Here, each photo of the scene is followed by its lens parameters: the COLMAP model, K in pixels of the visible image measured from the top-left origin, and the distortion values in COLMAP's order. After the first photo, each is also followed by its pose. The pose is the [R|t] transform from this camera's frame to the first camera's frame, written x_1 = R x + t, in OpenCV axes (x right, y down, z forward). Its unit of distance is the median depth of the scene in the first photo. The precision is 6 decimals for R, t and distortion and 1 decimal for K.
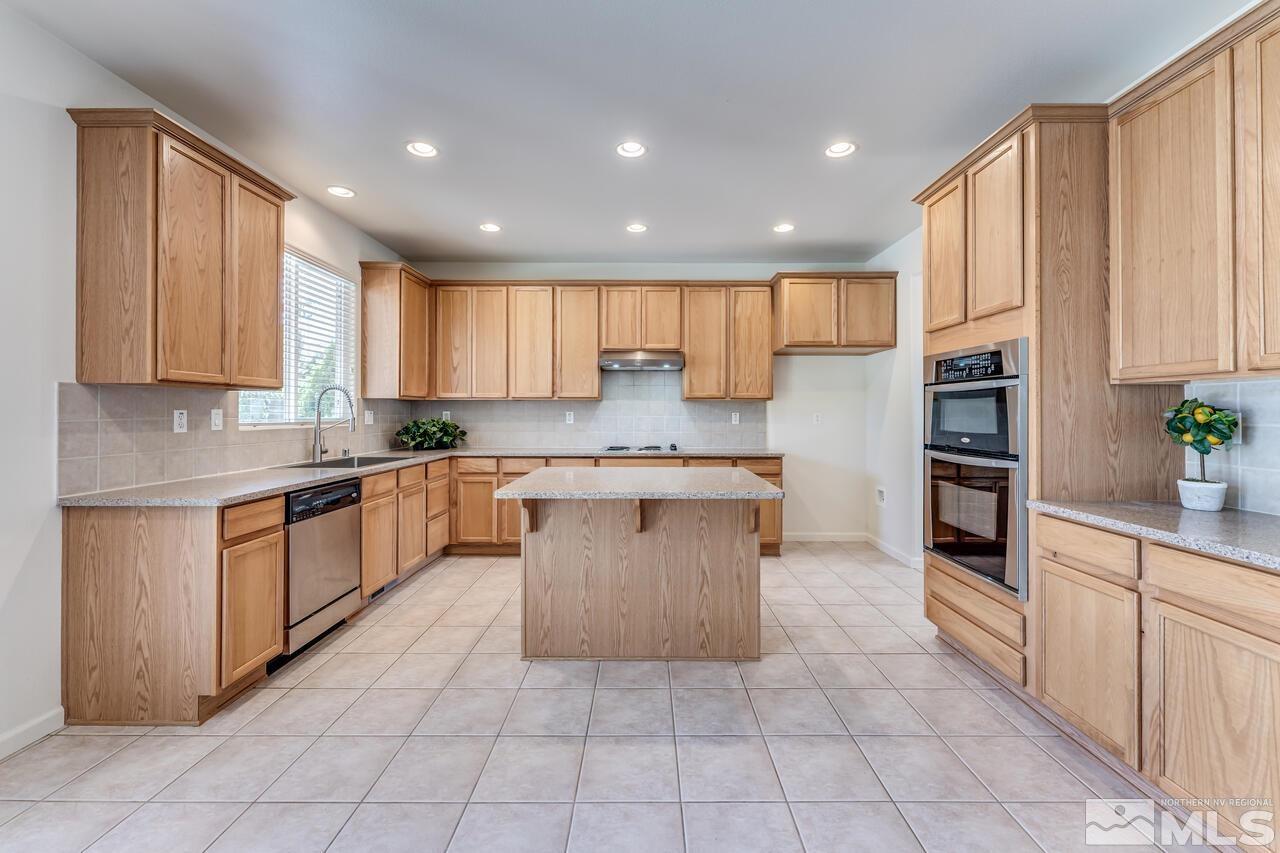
lens RADIAL K [[514.8, 0, 652.2], [0, 514.8, 408.1], [0, 0, 1]] dist [0.000007, -0.000168]
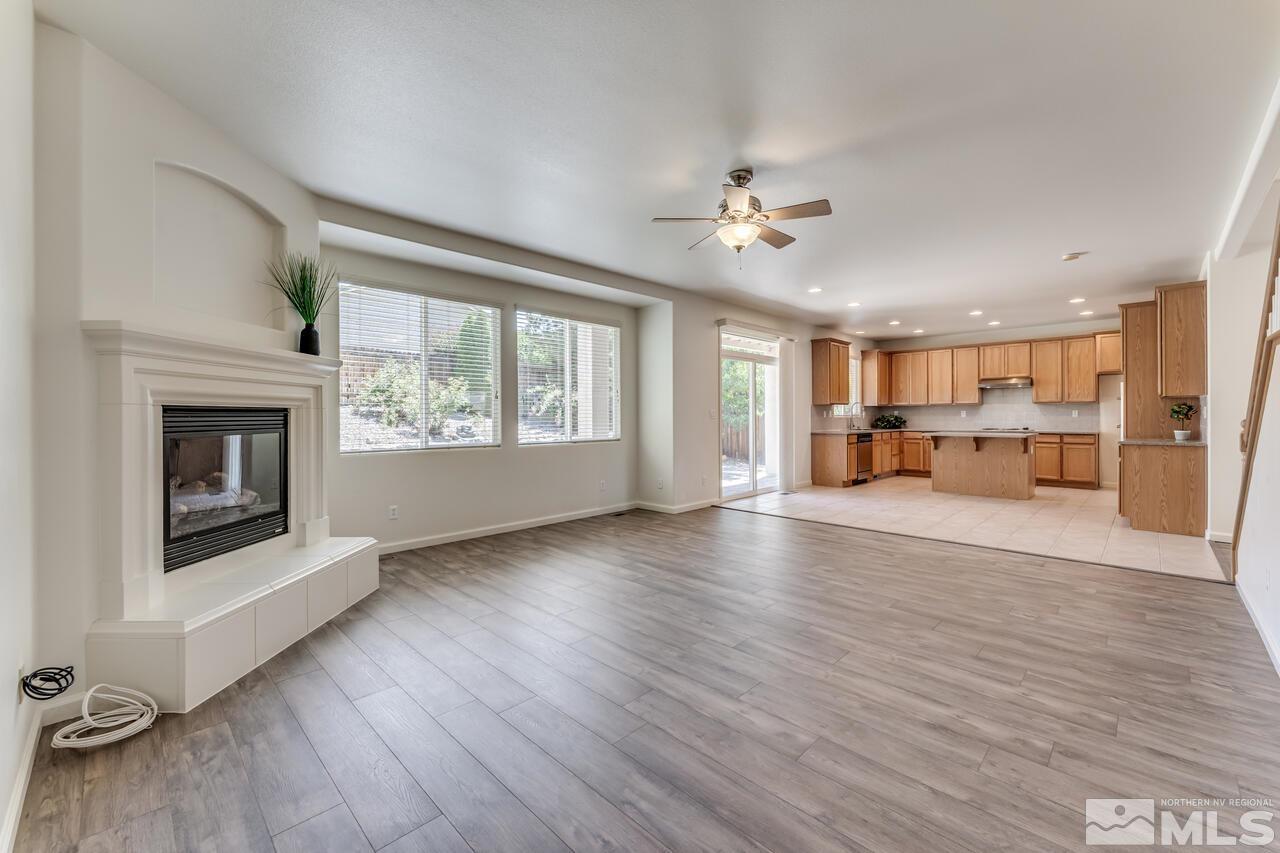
lens RADIAL K [[514.8, 0, 635.4], [0, 514.8, 417.2], [0, 0, 1]] dist [0.000007, -0.000168]
pose [[0.697405, -0.002663, -0.716672, 0.418559], [0.011291, 0.999910, 0.007272, 0.003076], [0.716588, -0.013164, 0.697372, -1.406549]]
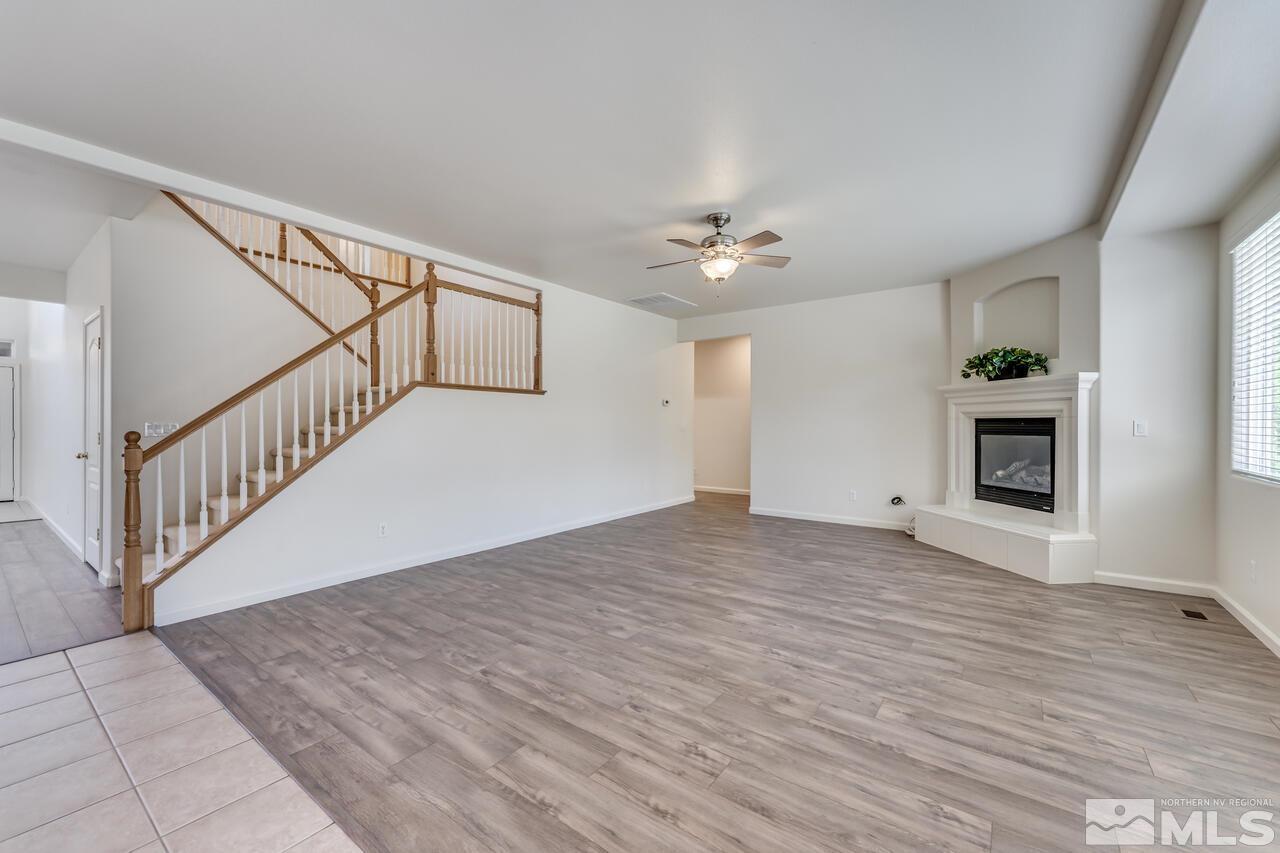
lens RADIAL K [[514.8, 0, 637.8], [0, 514.8, 425.5], [0, 0, 1]] dist [0.000007, -0.000168]
pose [[-0.797833, -0.004120, 0.602864, -0.425154], [-0.006890, 0.999974, -0.002285, 0.012410], [-0.602838, -0.005977, -0.797841, -0.005851]]
